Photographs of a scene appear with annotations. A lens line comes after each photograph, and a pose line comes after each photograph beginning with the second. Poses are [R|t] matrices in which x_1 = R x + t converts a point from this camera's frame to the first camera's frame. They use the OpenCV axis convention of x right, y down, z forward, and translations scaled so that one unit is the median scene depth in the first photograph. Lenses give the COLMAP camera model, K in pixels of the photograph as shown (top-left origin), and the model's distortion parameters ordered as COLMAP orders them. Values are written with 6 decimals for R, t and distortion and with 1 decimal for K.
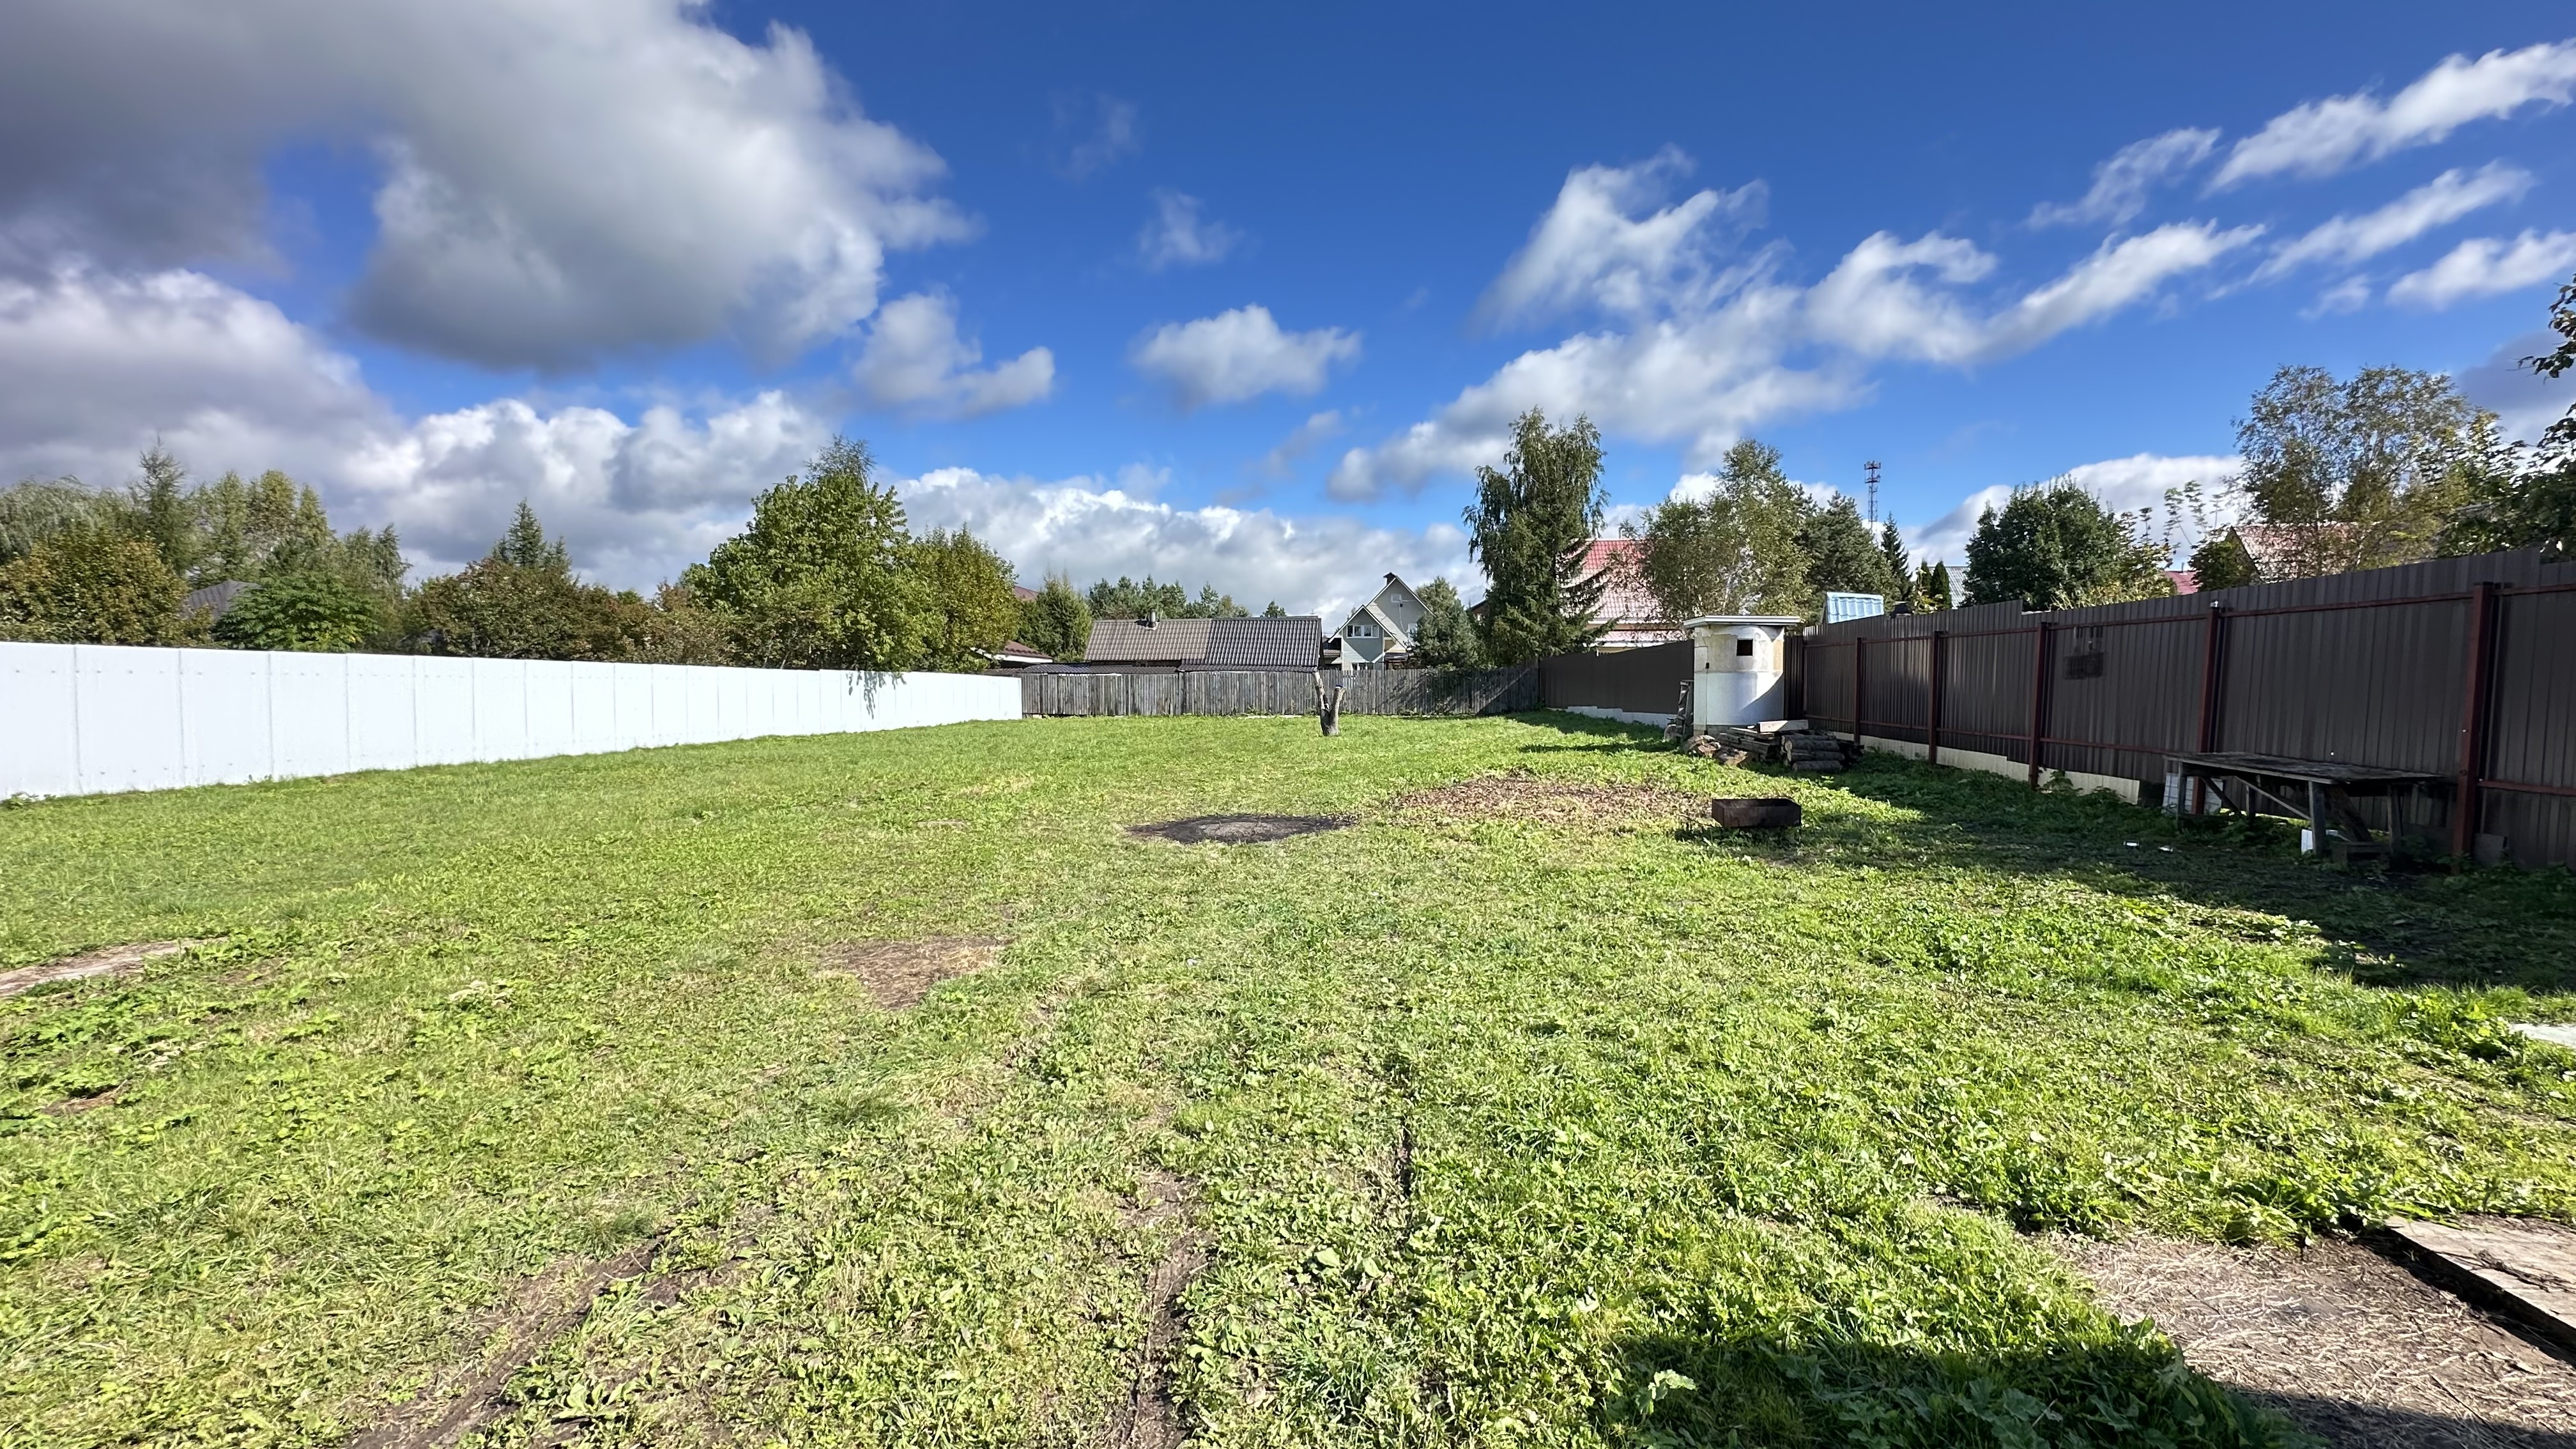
lens RADIAL K [[1028.2, 0, 1294.4], [0, 1028.2, 717.1], [0, 0, 1]] dist [0.000173, 0.000650]
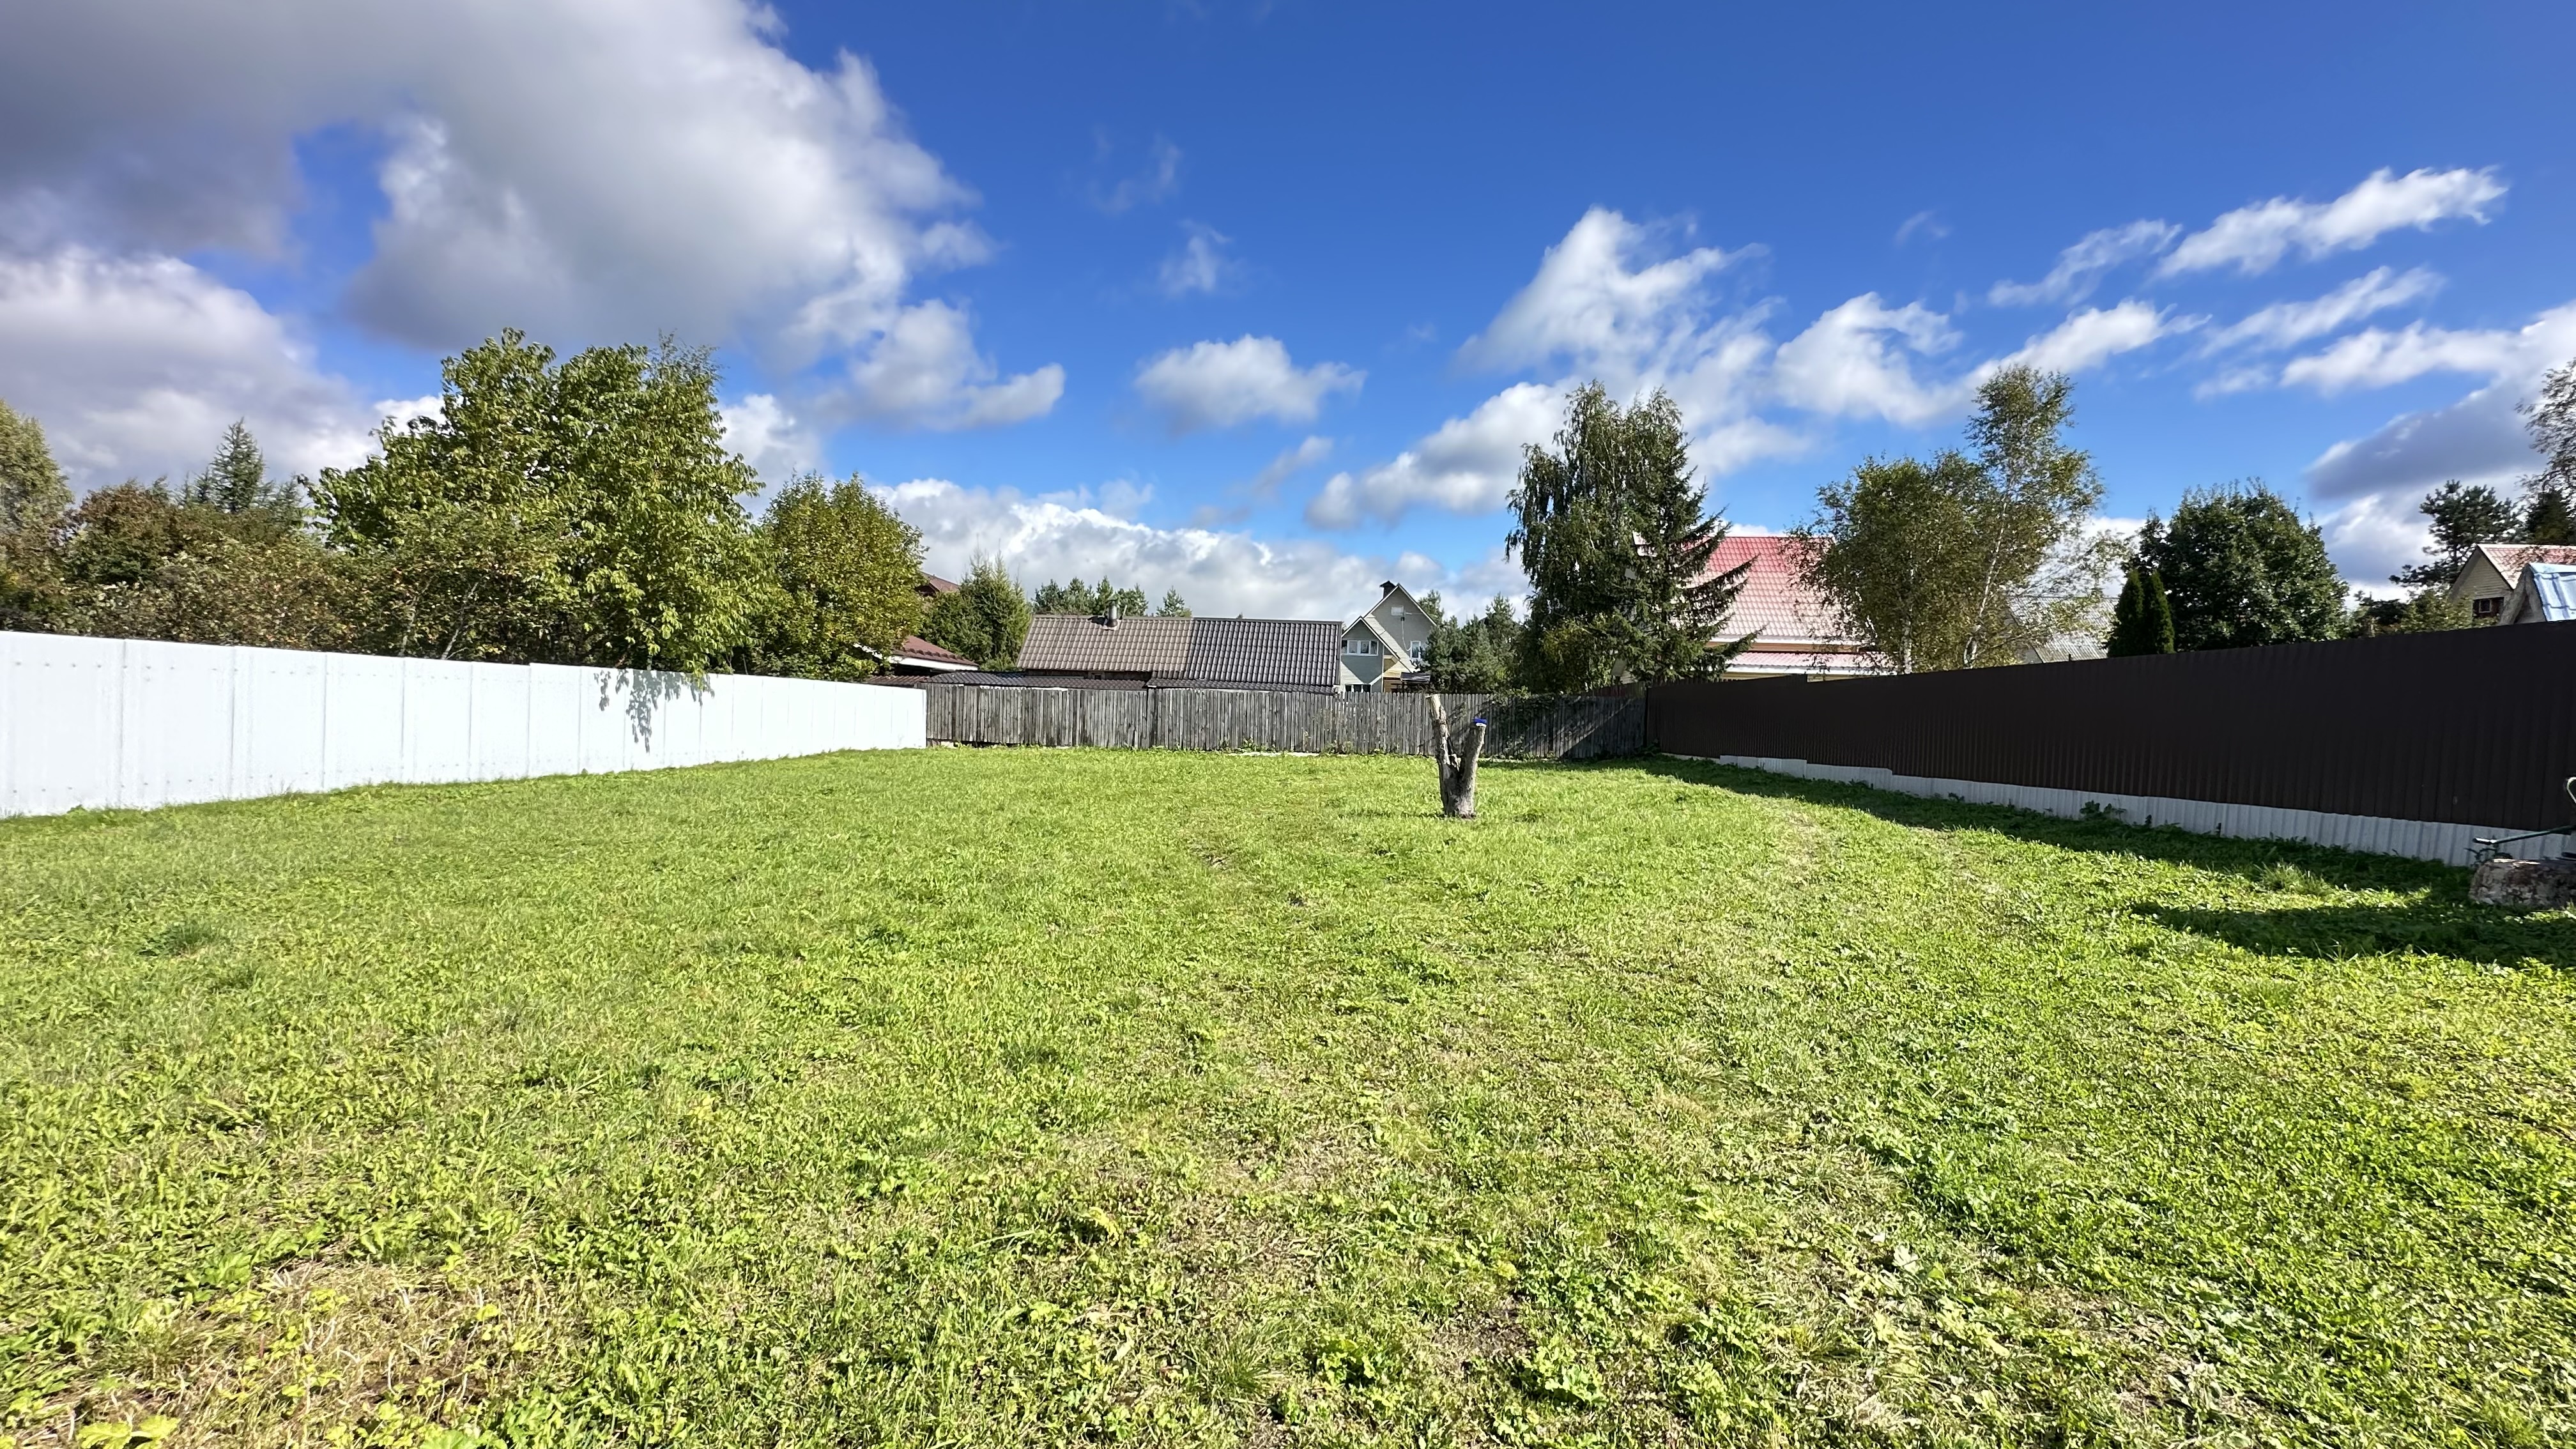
lens RADIAL K [[1025.5, 0, 1296.6], [0, 1025.5, 723.8], [0, 0, 1]] dist [-0.000396, 0.000815]
pose [[0.998289, 0.028623, 0.050980, -0.048657], [-0.027871, 0.999493, -0.015401, -0.011864], [-0.051395, 0.013954, 0.998581, 0.302710]]
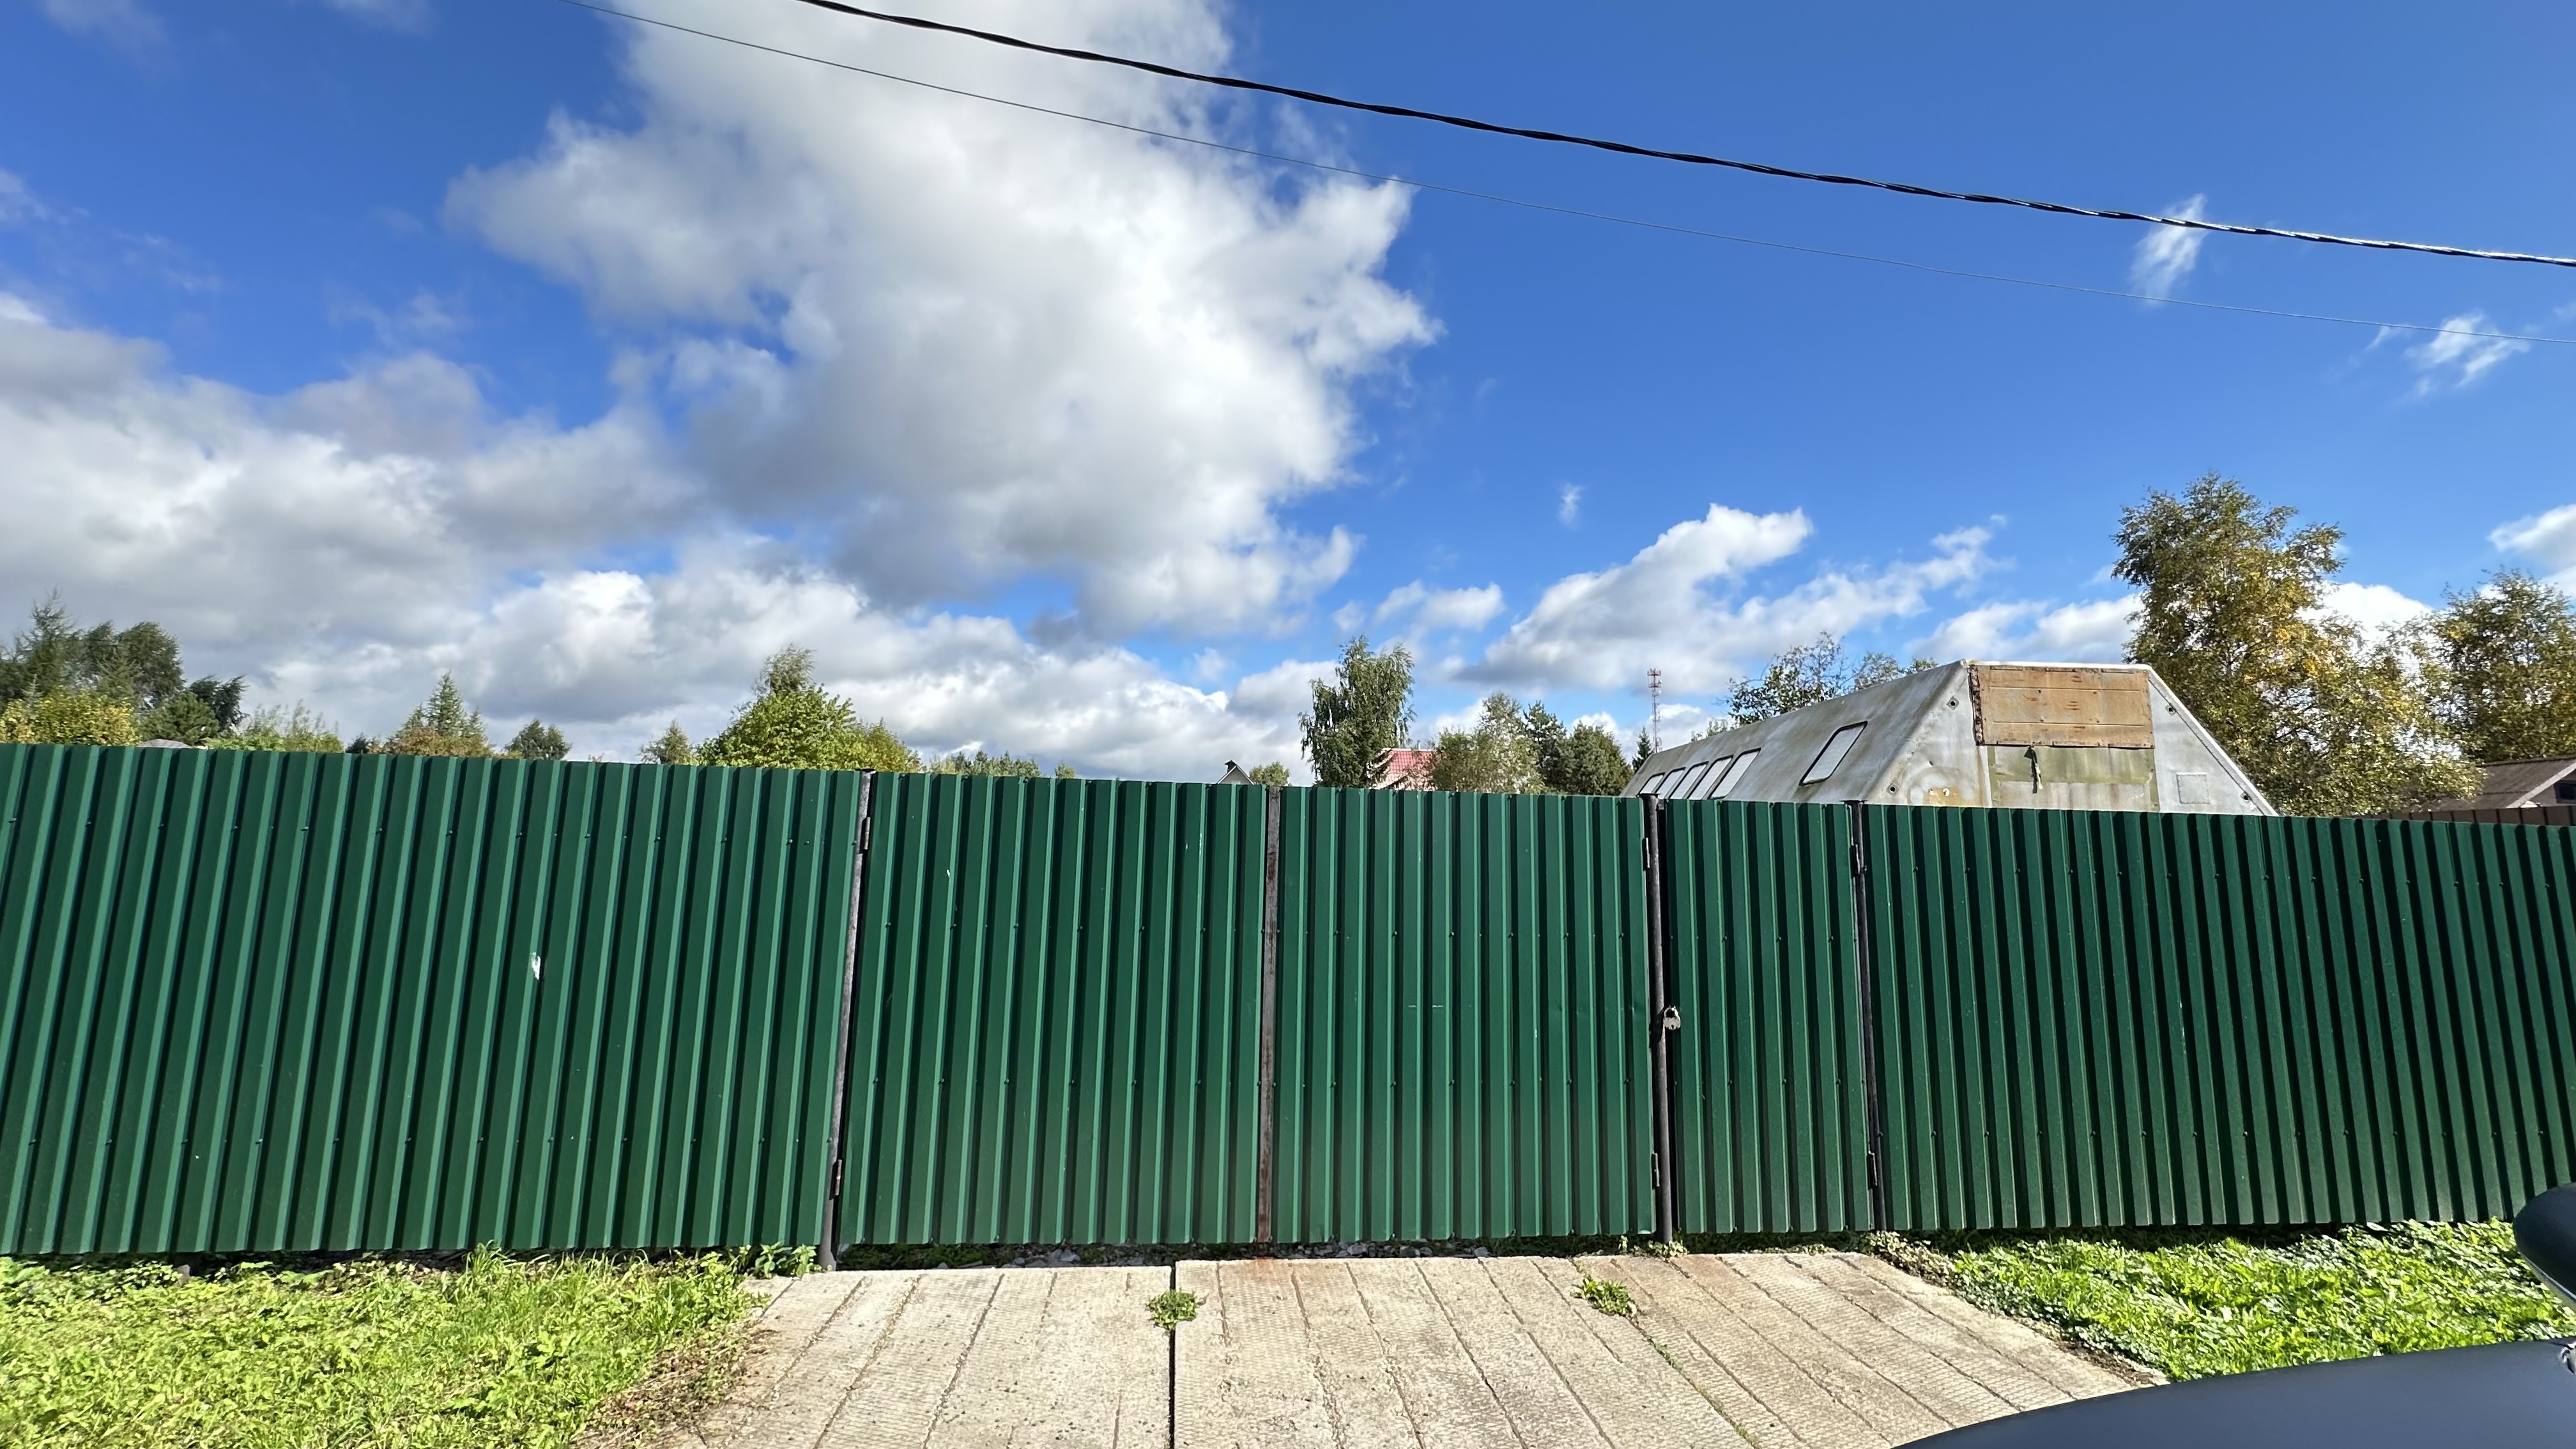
lens RADIAL K [[1028.2, 0, 1294.4], [0, 1028.2, 717.1], [0, 0, 1]] dist [0.000173, 0.000650]
pose [[0.987030, 0.048987, 0.152878, -0.033496], [-0.022908, 0.985539, -0.167896, 0.001196], [-0.158892, 0.162216, 0.973879, -0.246447]]
